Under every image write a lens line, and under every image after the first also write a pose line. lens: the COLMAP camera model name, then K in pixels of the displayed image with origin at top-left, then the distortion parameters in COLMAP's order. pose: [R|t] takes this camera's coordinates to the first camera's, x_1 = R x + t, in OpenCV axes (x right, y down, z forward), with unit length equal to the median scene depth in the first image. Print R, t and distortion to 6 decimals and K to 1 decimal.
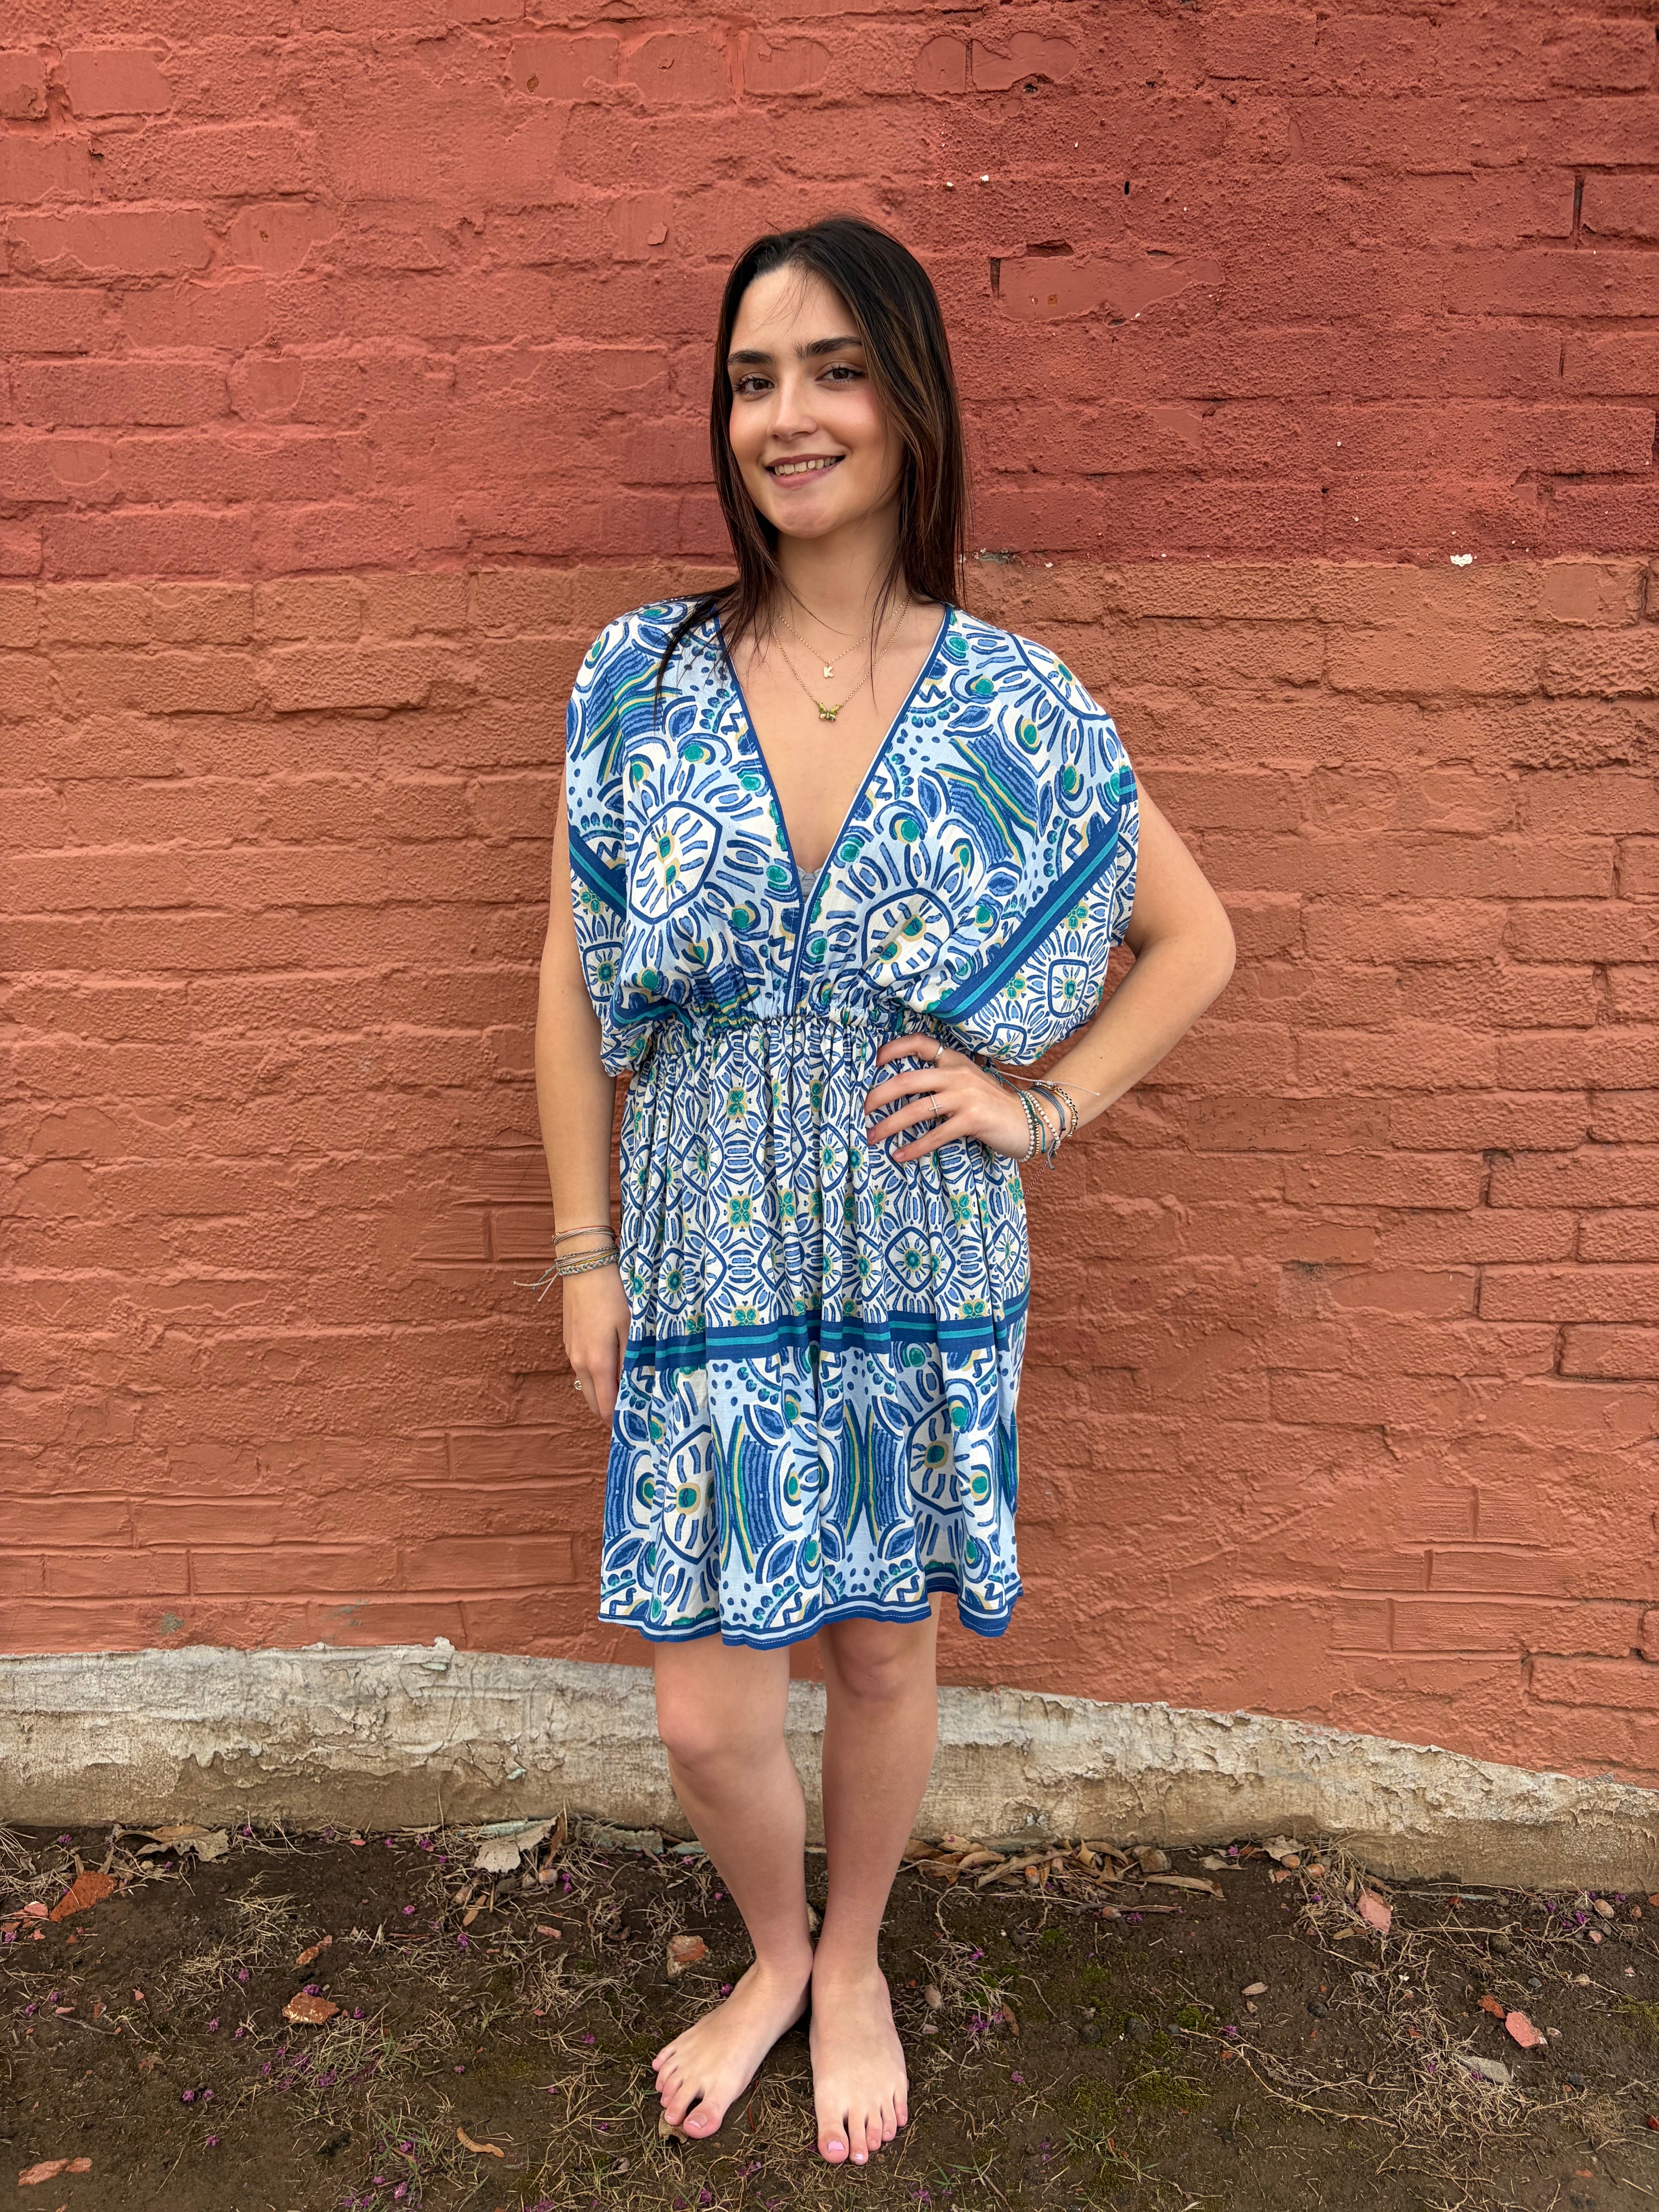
lens RADIAL K [[1604.8, 0, 825.6], [0, 1604.8, 1114.2], [0, 0, 1]] dist [0.035910, -0.032491]
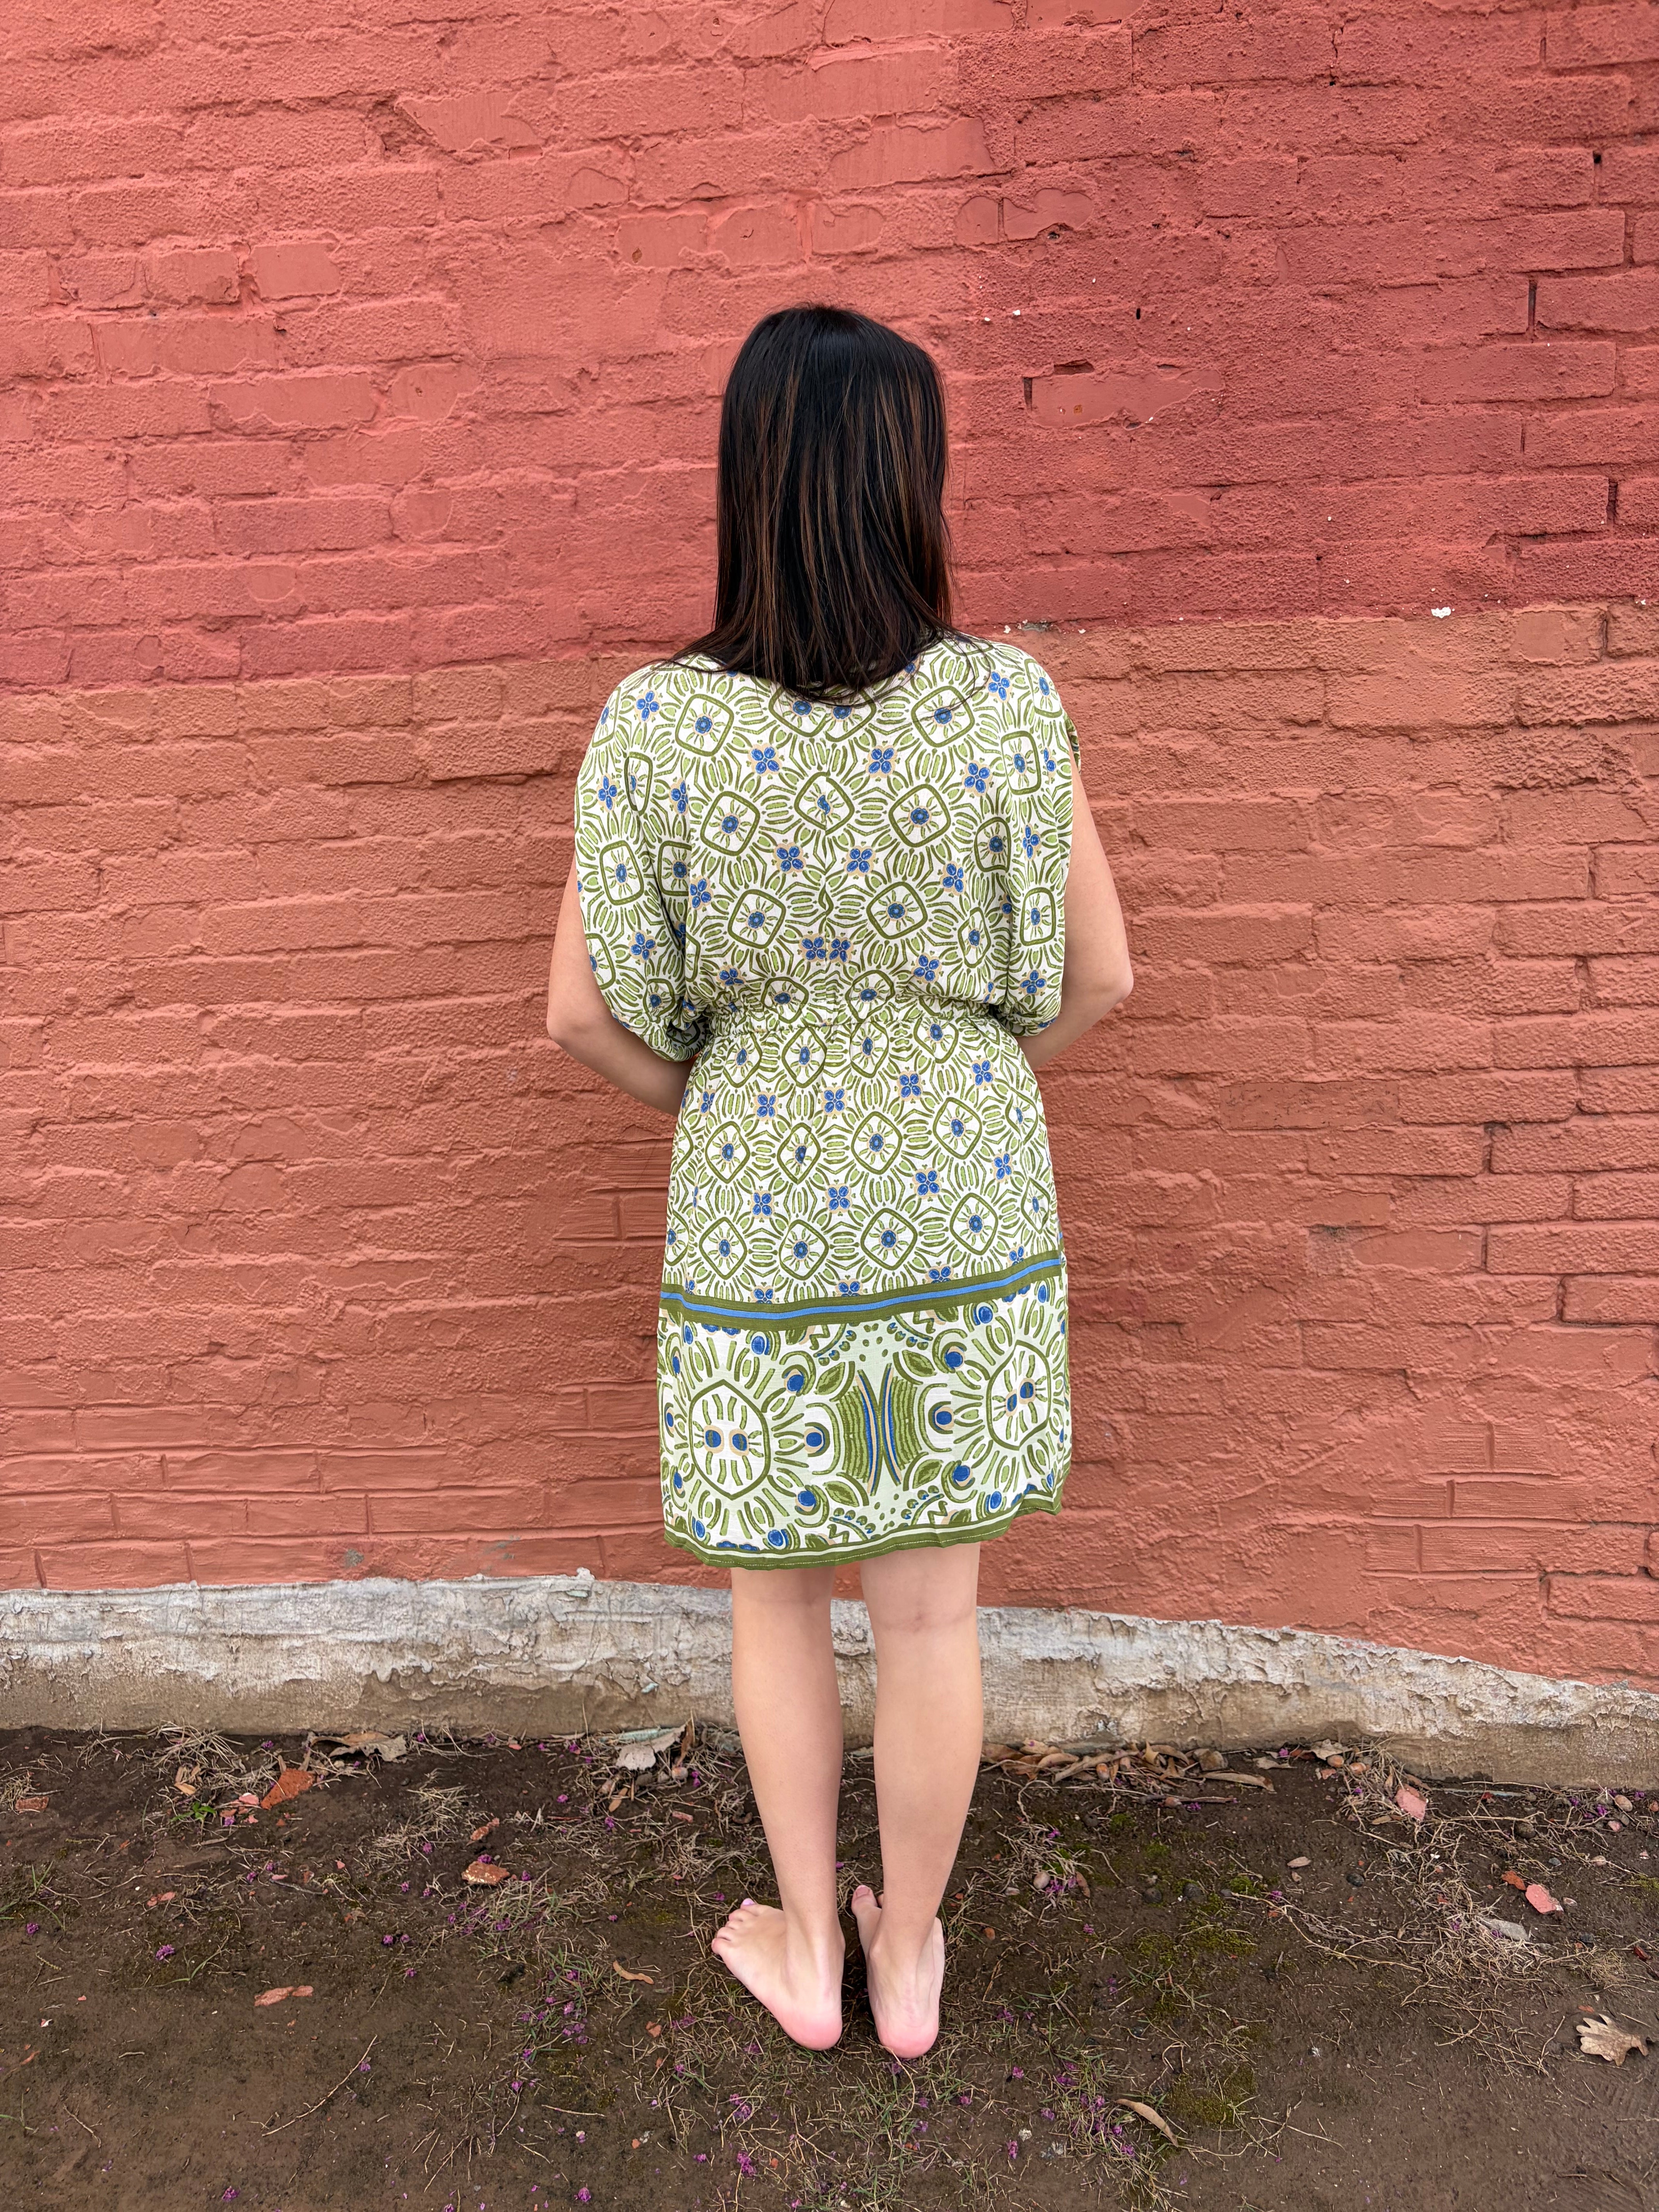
lens RADIAL K [[1604.8, 0, 814.6], [0, 1604.8, 1100.2], [0, 0, 1]] dist [0.035910, -0.032491]
pose [[0.998066, -0.026221, -0.056361, 0.001781], [0.025668, 0.999615, -0.010514, 0.005939], [0.056615, 0.009047, 0.998355, -0.159589]]
